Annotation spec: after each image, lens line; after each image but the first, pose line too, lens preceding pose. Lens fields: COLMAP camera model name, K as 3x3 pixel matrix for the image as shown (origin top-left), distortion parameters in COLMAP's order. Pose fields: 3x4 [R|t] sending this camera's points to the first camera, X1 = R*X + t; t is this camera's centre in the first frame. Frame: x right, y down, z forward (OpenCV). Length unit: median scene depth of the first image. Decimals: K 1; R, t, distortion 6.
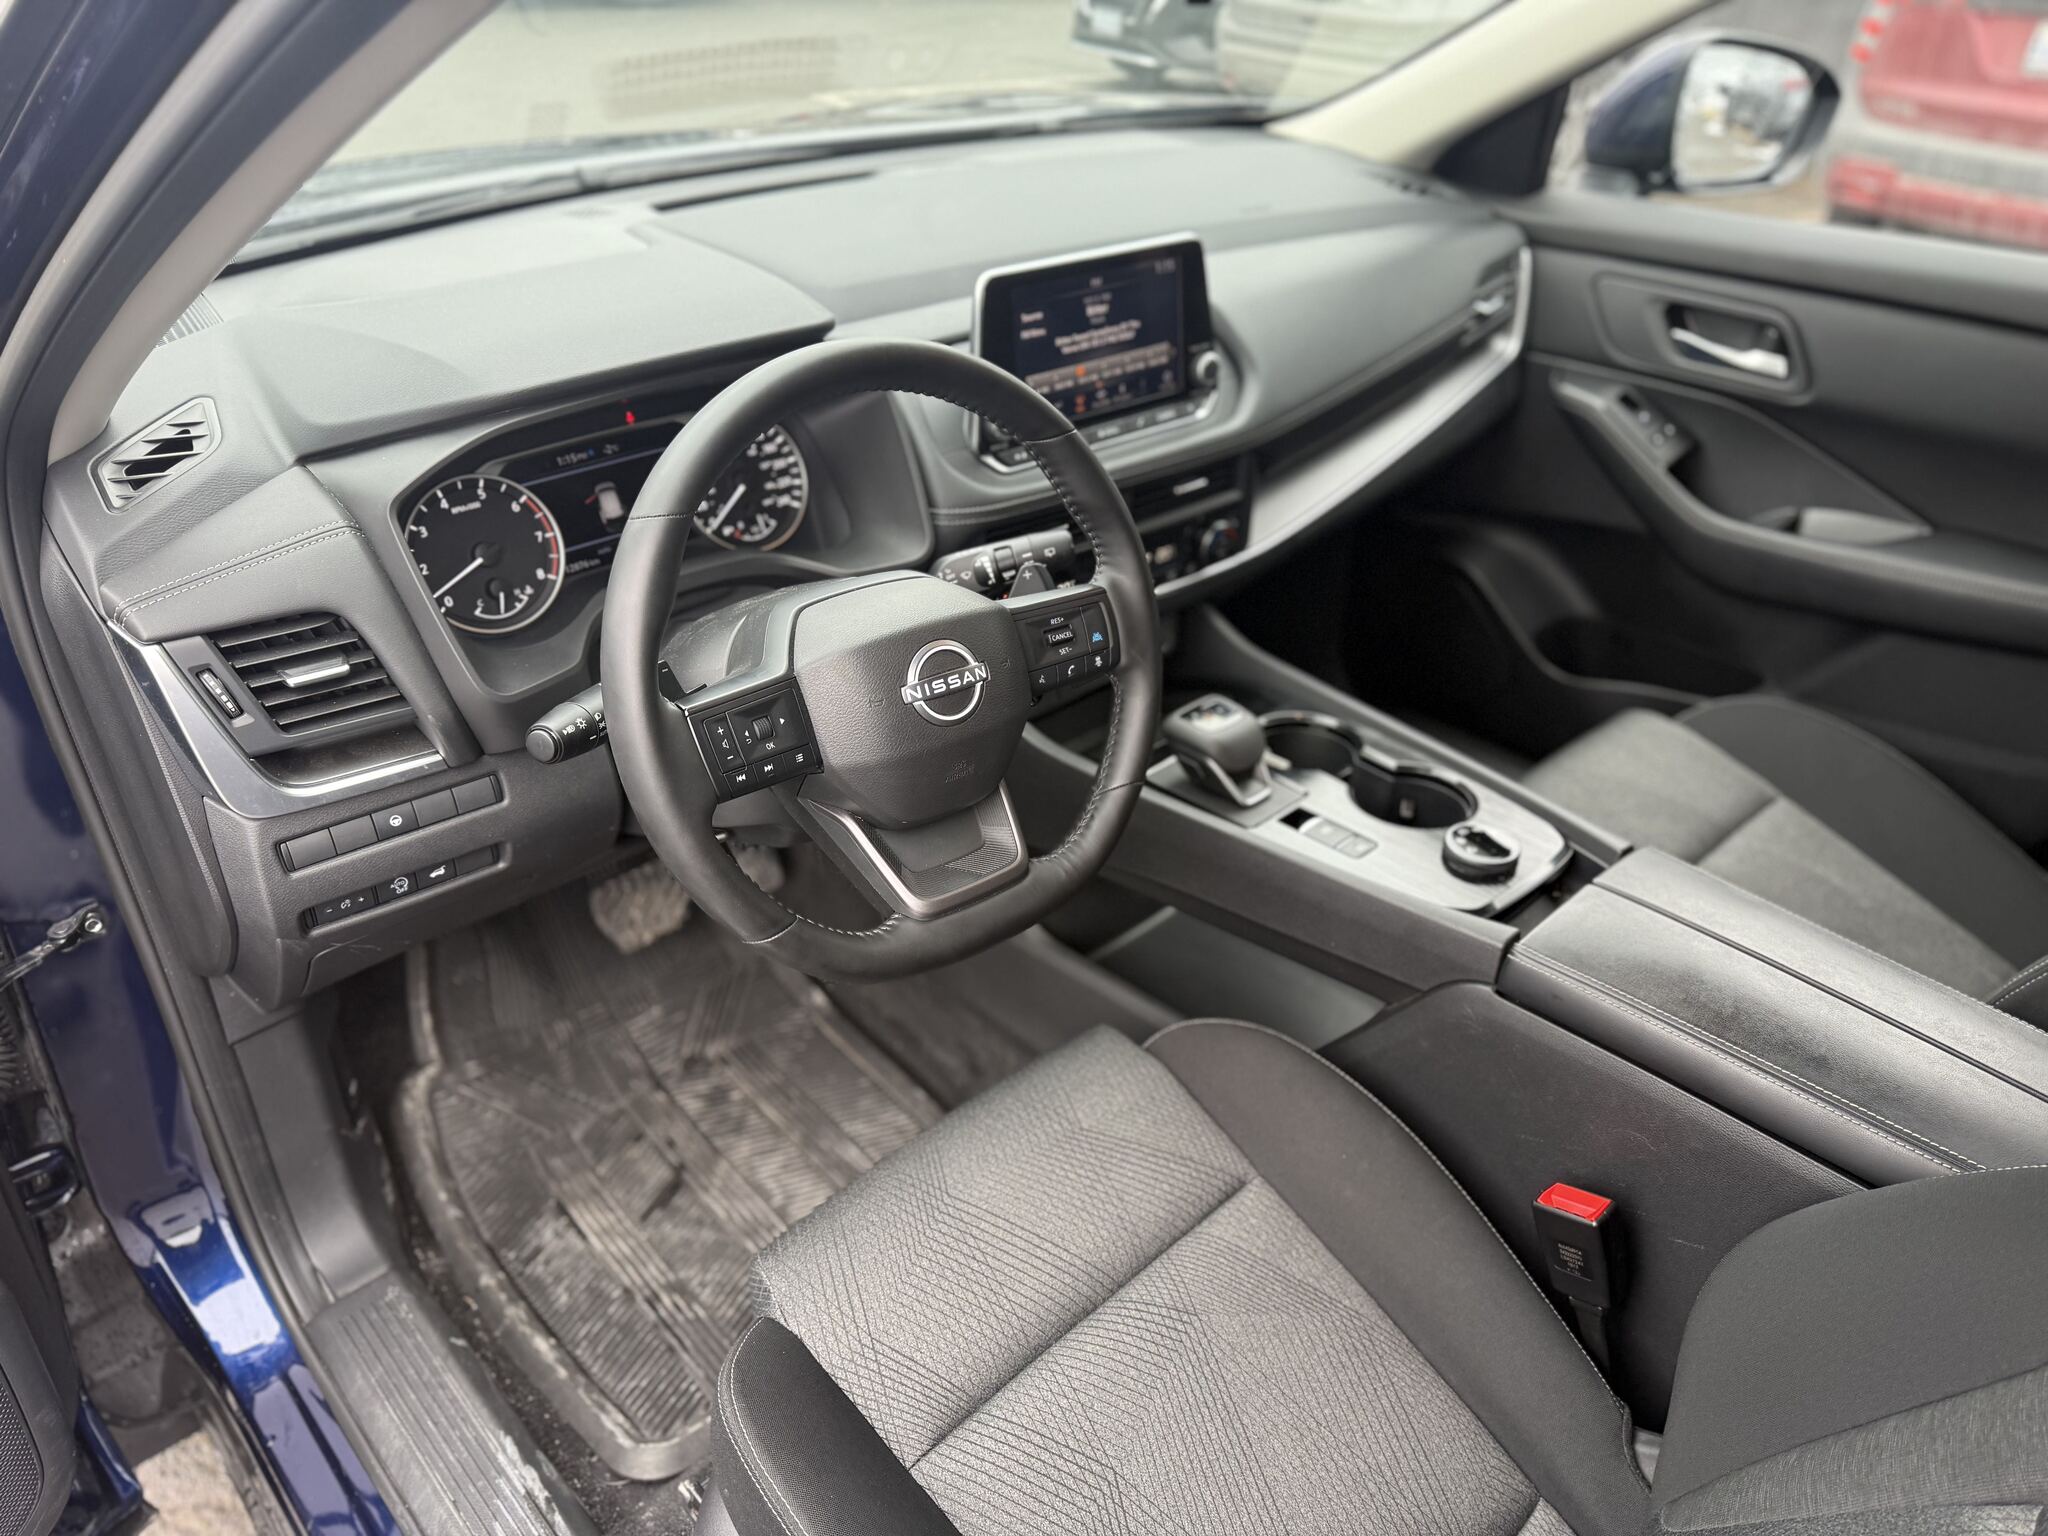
lens RADIAL K [[1447.8, 0, 1031.1], [0, 1447.8, 767.5], [0, 0, 1]] dist [0.027617, -0.051122]
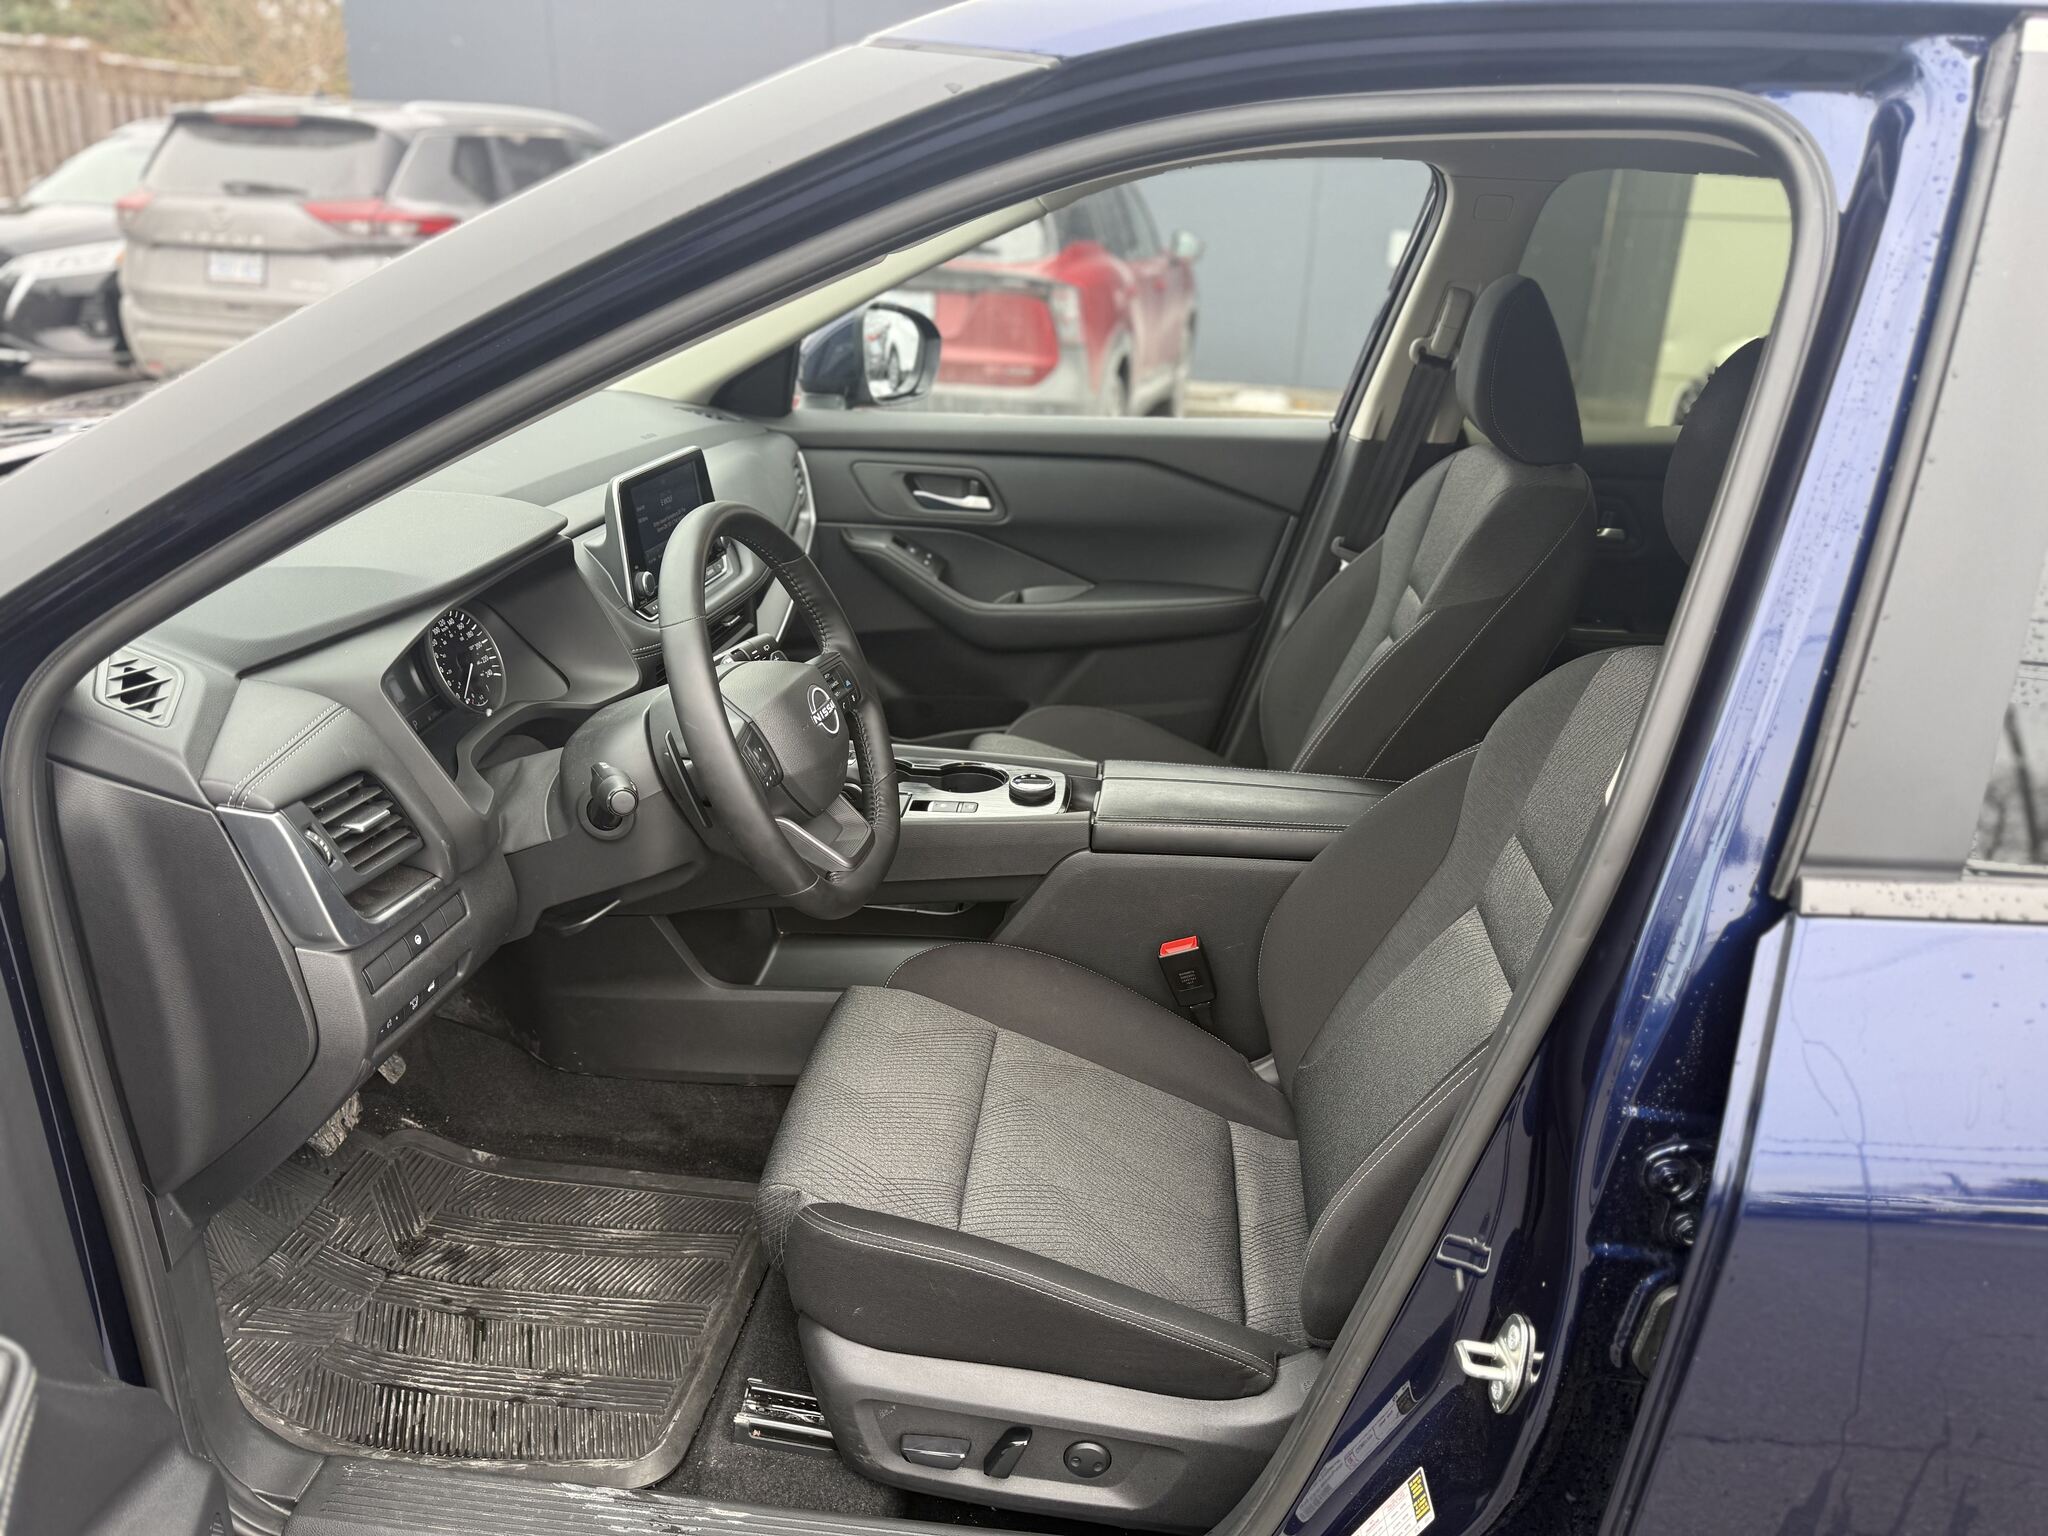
lens RADIAL K [[1447.0, 0, 1024.0], [0, 1447.0, 768.0], [0, 0, 1]] dist [0.064825, -0.073349]
pose [[0.751754, -0.234044, 0.616514, -0.629691], [0.331278, 0.942402, -0.046188, 0.101287], [-0.570194, 0.238960, 0.785988, -0.227359]]
